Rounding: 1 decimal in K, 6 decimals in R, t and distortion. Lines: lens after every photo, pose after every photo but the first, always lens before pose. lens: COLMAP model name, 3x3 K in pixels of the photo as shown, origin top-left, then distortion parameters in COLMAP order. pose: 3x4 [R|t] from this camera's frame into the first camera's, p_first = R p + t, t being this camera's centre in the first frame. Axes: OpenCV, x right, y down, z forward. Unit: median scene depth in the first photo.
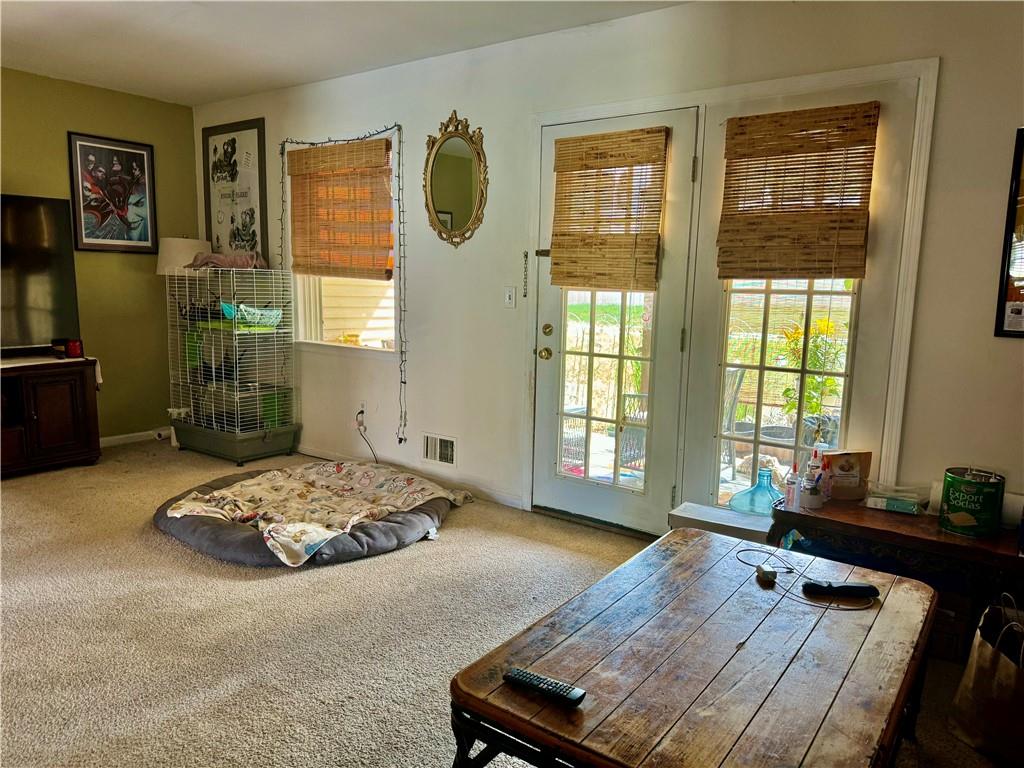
lens RADIAL K [[721.2, 0, 512.0], [0, 721.2, 384.0], [0, 0, 1]] dist [0.120312, -0.193727]
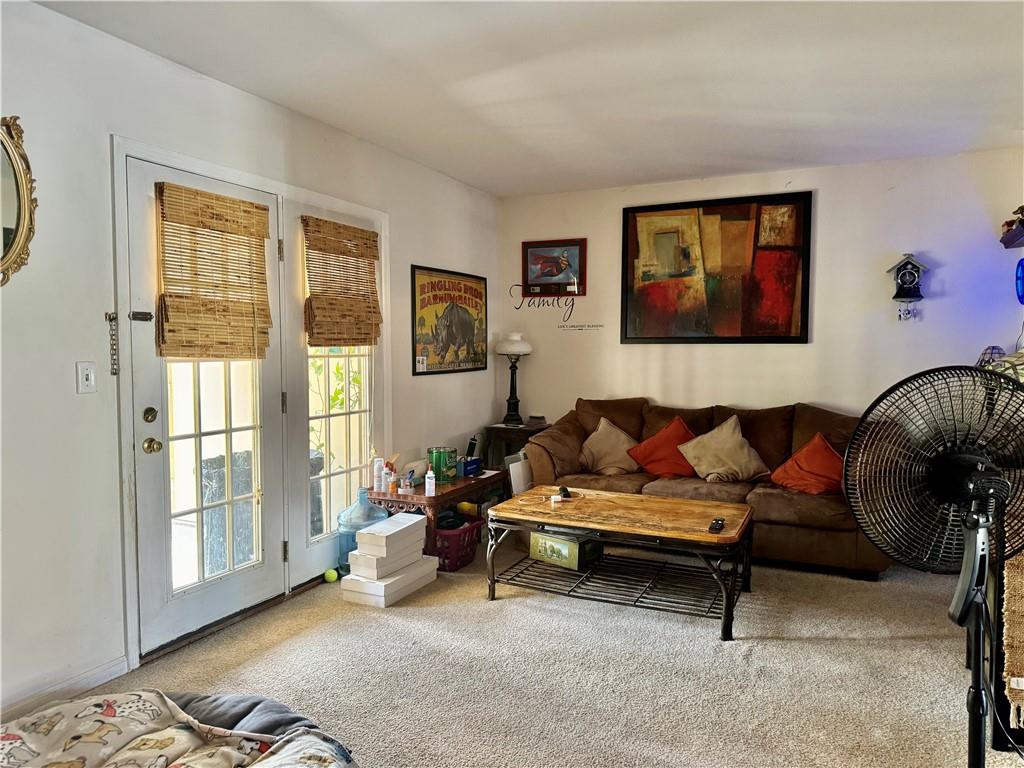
lens RADIAL K [[725.5, 0, 512.0], [0, 725.5, 384.0], [0, 0, 1]] dist [0.053215, -0.058035]
pose [[-0.193624, -0.068295, 0.978696, -0.816516], [0.140312, 0.985391, 0.096521, -0.133149], [-0.970990, 0.156012, -0.181213, 0.787451]]
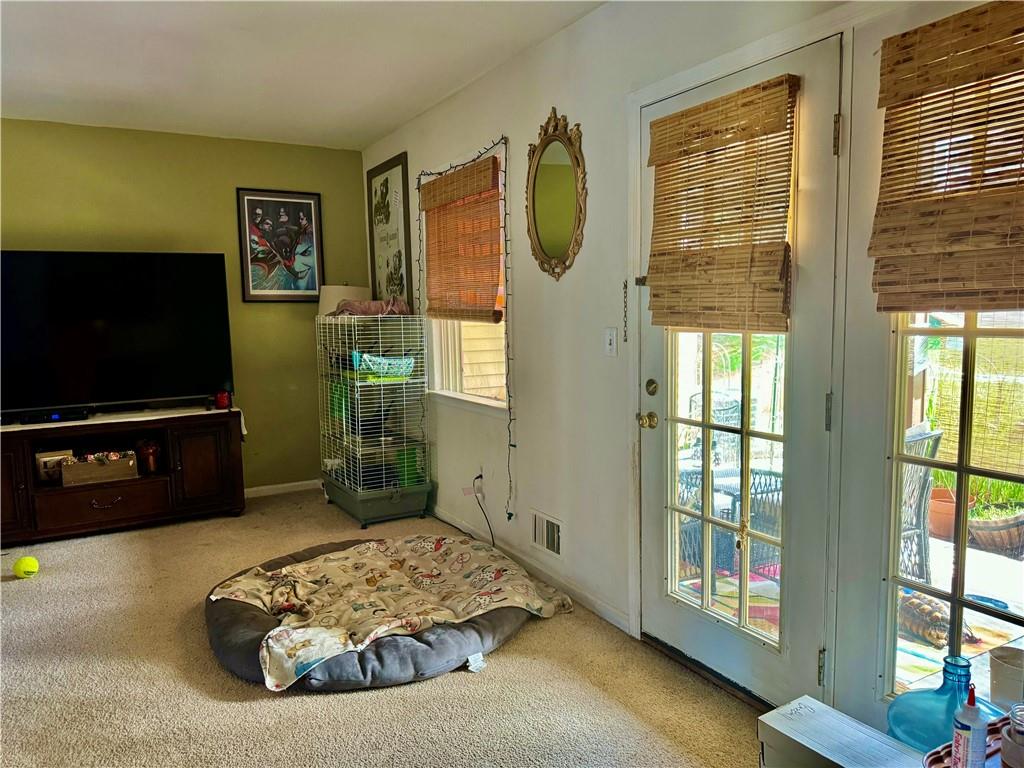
lens RADIAL K [[725.5, 0, 512.0], [0, 725.5, 384.0], [0, 0, 1]] dist [0.053215, -0.058035]
pose [[0.915156, 0.003291, -0.403087, 0.218418], [-0.019602, 0.999147, -0.036347, -0.051713], [0.402624, 0.041164, 0.914440, 0.300947]]
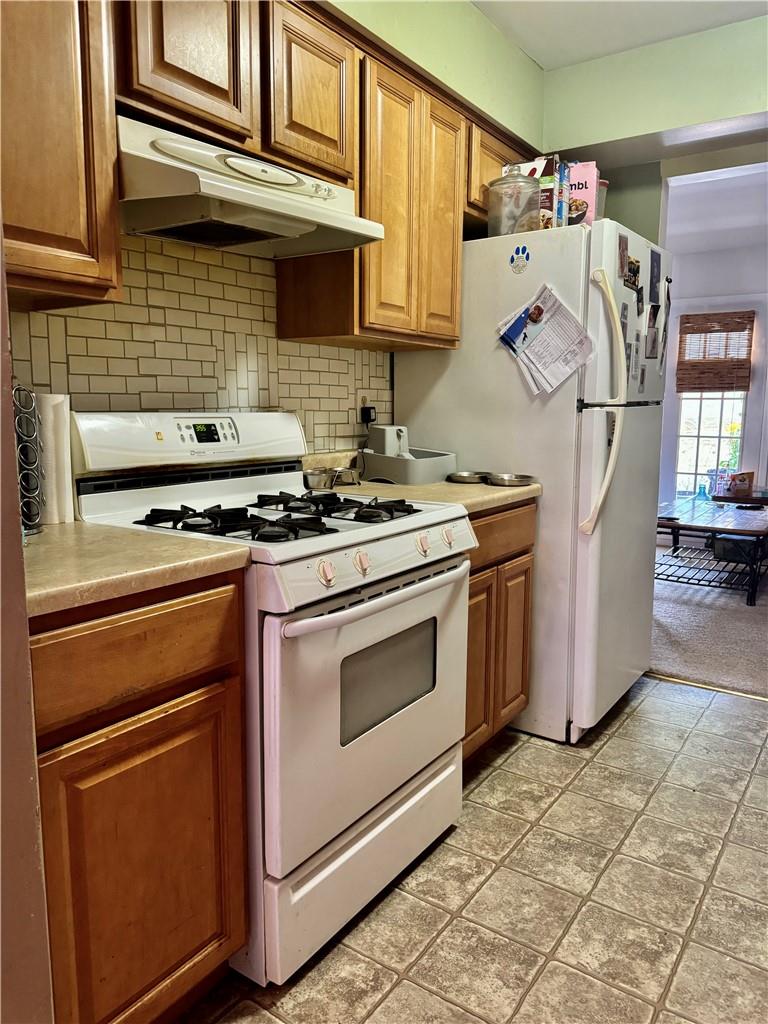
lens RADIAL K [[727.0, 0, 384.0], [0, 727.0, 512.0], [0, 0, 1]] dist [0.062499, -0.092175]
pose [[0.999418, -0.022433, 0.025708, -0.504933], [0.022480, 0.999746, -0.001514, 0.146826], [-0.025667, 0.002091, 0.999668, -0.869915]]
